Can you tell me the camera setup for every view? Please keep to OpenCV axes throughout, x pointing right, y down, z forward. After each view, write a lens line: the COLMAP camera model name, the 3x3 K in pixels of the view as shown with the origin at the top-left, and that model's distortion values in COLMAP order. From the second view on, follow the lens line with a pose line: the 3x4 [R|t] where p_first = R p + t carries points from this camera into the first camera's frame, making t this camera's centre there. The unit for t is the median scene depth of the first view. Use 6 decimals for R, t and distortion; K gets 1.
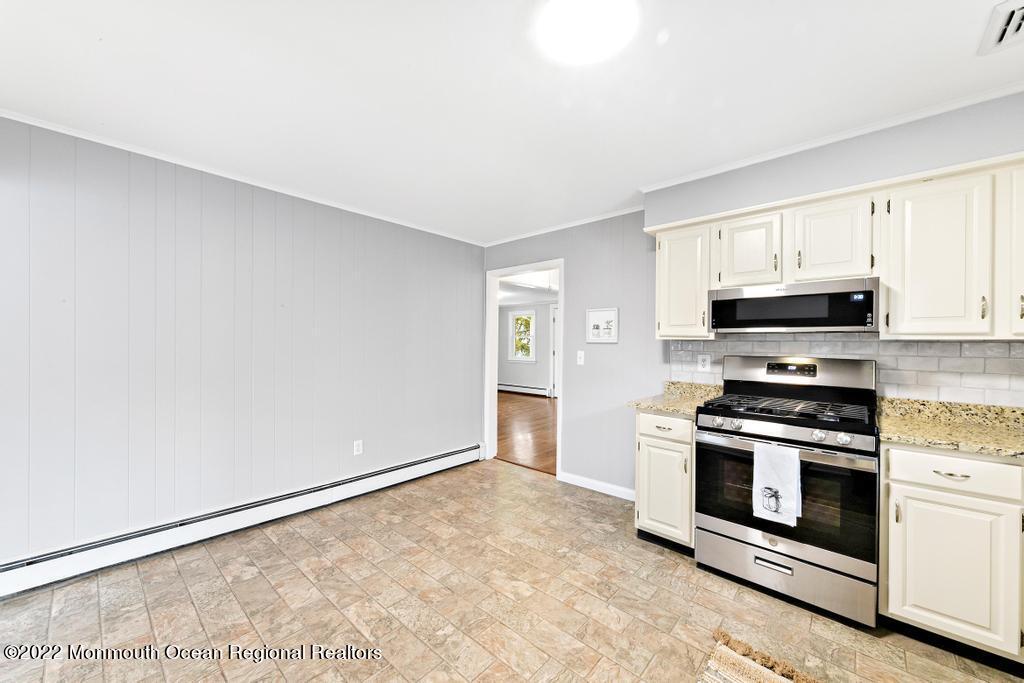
lens RADIAL K [[394.2, 0, 502.9], [0, 394.2, 340.7], [0, 0, 1]] dist [0.021671, -0.000419]
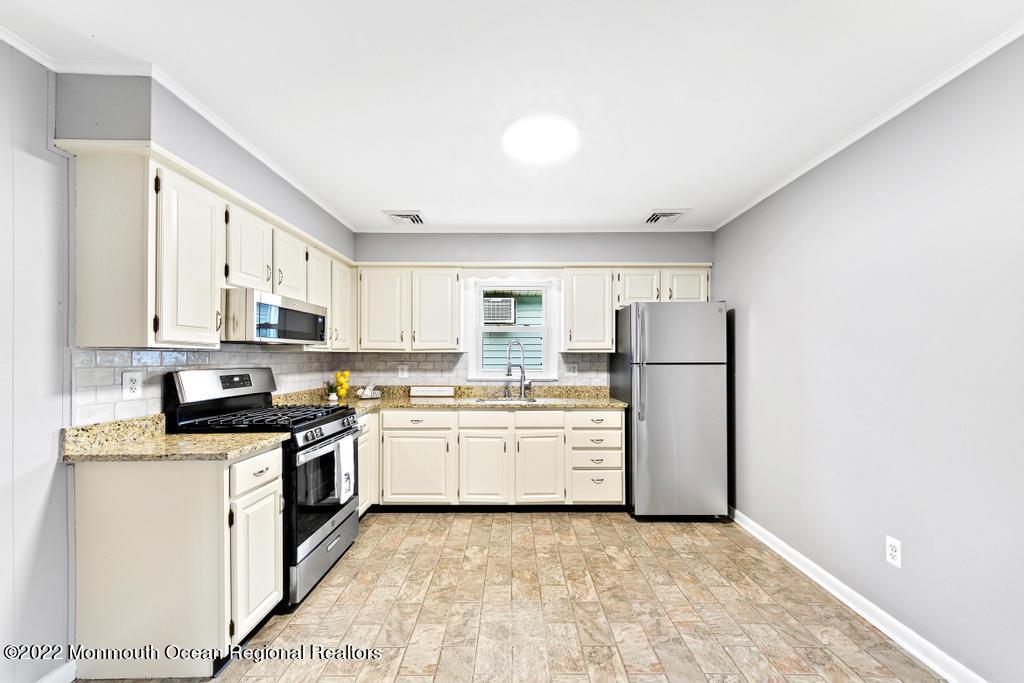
lens RADIAL K [[394.2, 0, 517.2], [0, 394.2, 349.7], [0, 0, 1]] dist [0.021671, -0.000419]
pose [[-0.696606, 0.006476, 0.717425, -0.459372], [-0.005579, 0.999880, -0.014442, 0.006220], [-0.717432, -0.014063, -0.696486, 1.209952]]
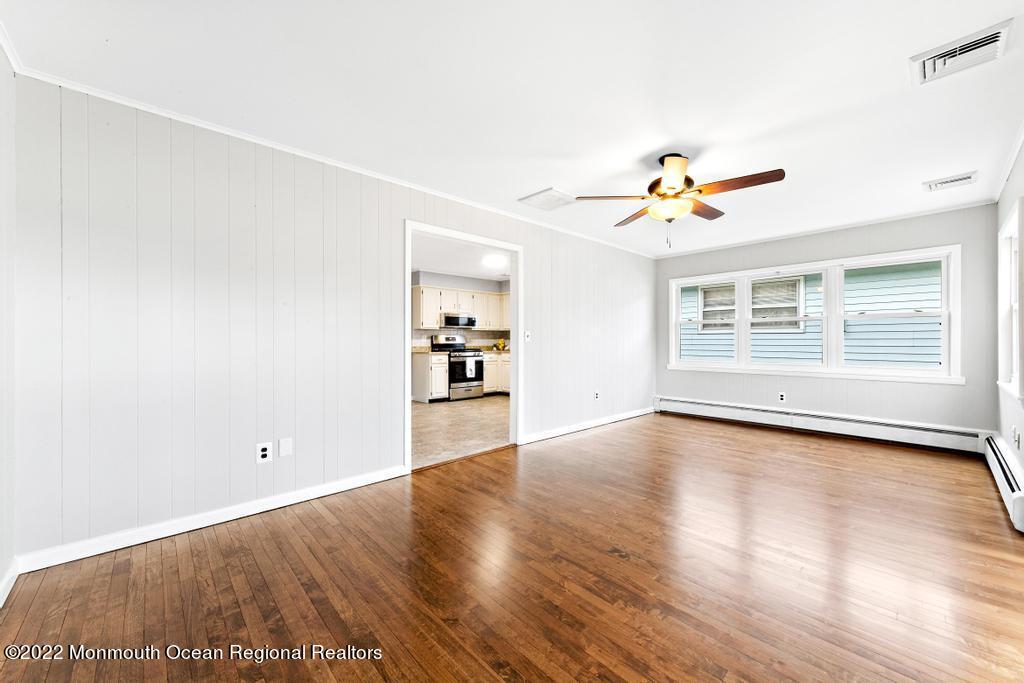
lens RADIAL K [[401.3, 0, 512.7], [0, 401.3, 336.1], [0, 0, 1]] dist [0.000888, 0.001819]
pose [[0.065021, 0.006220, 0.997865, -2.536334], [-0.002204, 0.999979, -0.006090, 0.067677], [-0.997881, -0.001803, 0.065033, 0.290613]]
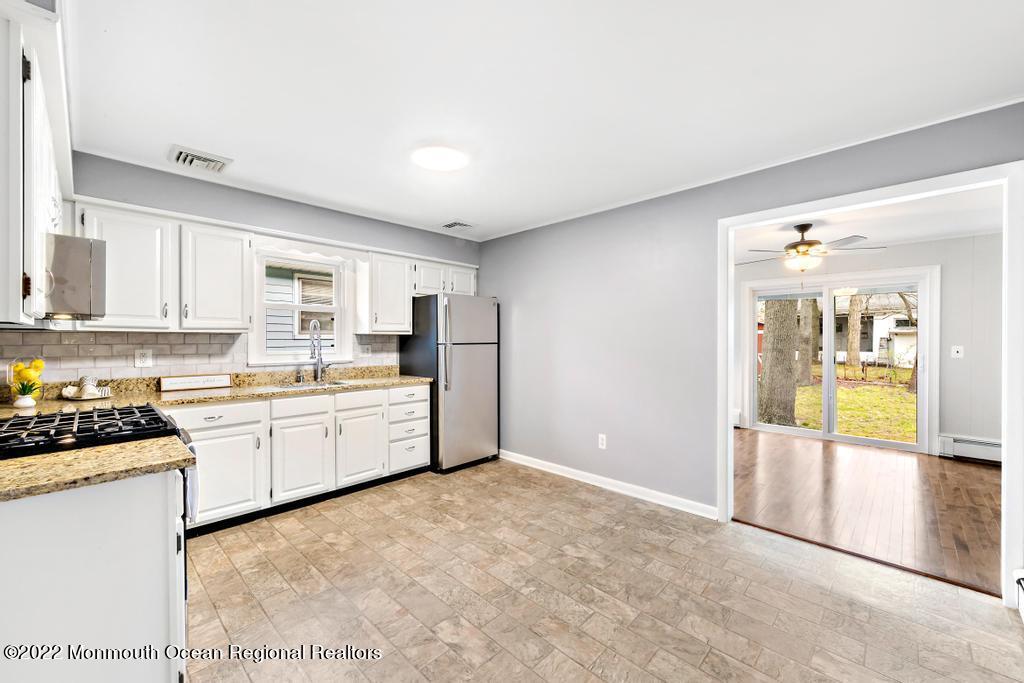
lens RADIAL K [[401.3, 0, 516.4], [0, 401.3, 345.5], [0, 0, 1]] dist [0.000888, 0.001819]
pose [[-0.999946, -0.008321, -0.006207, -0.073749], [-0.008401, 0.999879, 0.013065, 0.012098], [0.006097, 0.013116, -0.999895, 1.609226]]
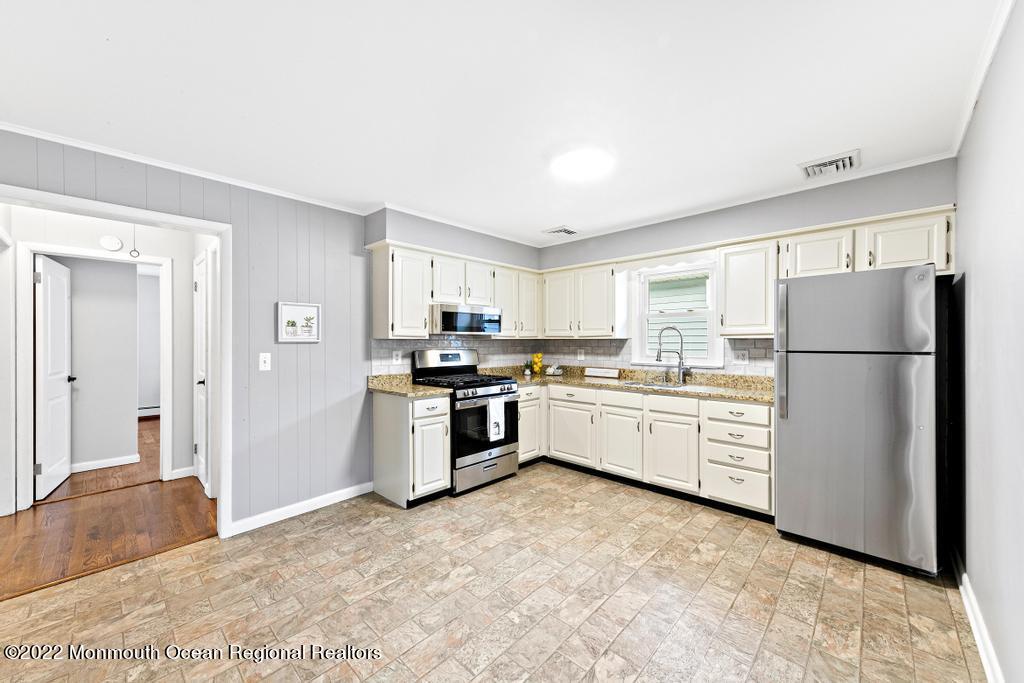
lens RADIAL K [[394.2, 0, 518.6], [0, 394.2, 334.0], [0, 0, 1]] dist [0.021671, -0.000419]
pose [[-0.013189, 0.011973, 0.999841, -0.907085], [-0.000314, 0.999928, -0.011978, -0.003932], [-0.999913, -0.000472, -0.013184, 0.757018]]
